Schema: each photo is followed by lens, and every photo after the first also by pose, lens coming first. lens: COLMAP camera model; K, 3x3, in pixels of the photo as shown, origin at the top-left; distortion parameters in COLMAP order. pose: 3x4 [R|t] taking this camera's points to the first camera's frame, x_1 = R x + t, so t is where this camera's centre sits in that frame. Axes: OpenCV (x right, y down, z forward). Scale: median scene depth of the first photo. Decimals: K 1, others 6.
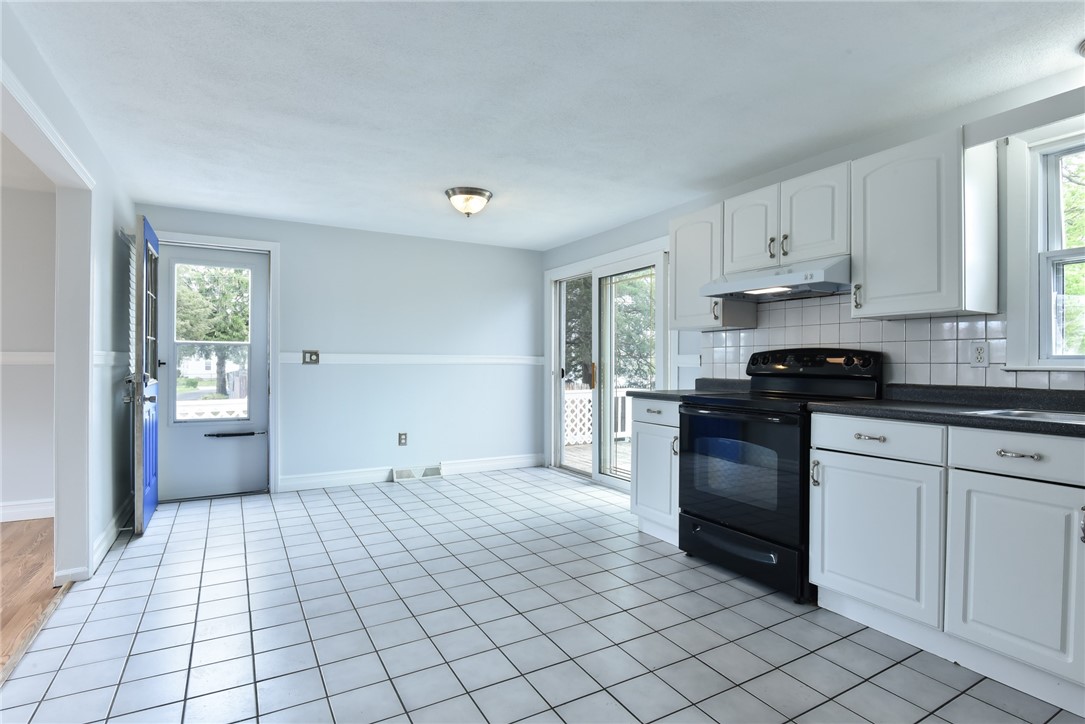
lens RADIAL K [[525.1, 0, 542.5], [0, 525.1, 362.0], [0, 0, 1]] dist [0.000207, 0.000012]
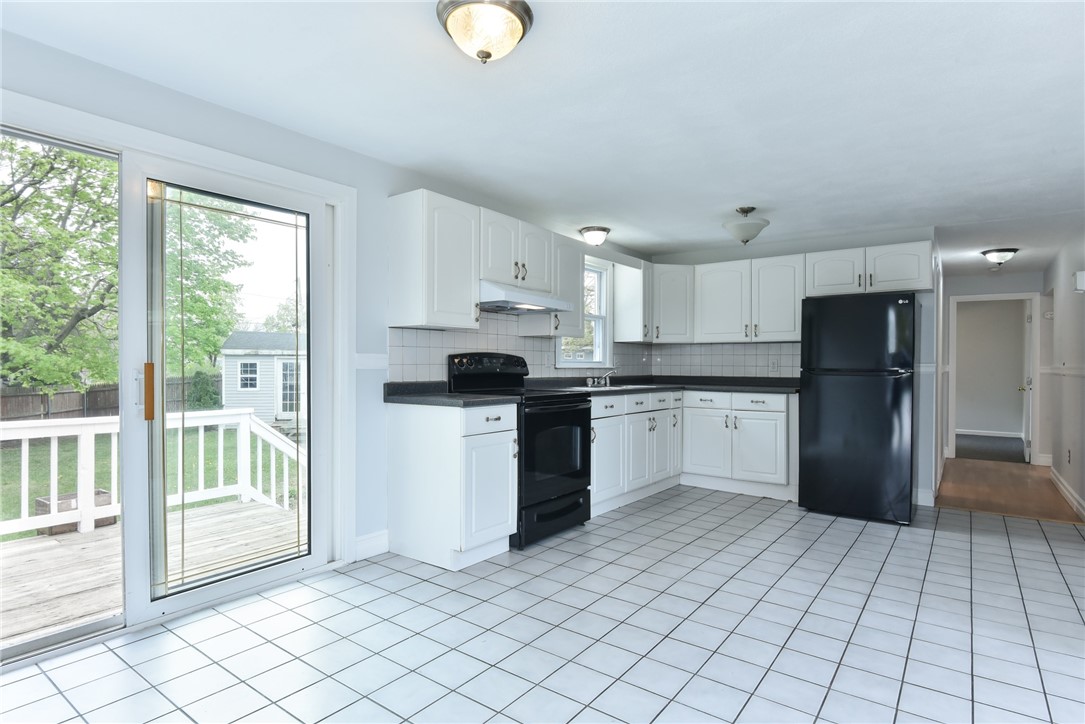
lens RADIAL K [[575.5, 0, 542.5], [0, 575.5, 362.0], [0, 0, 1]] dist [-0.001471, -0.007219]
pose [[-0.386675, -0.006937, 0.922190, -0.833064], [-0.012165, 0.999923, 0.002421, -0.008786], [-0.922136, -0.010282, -0.386729, 1.477848]]
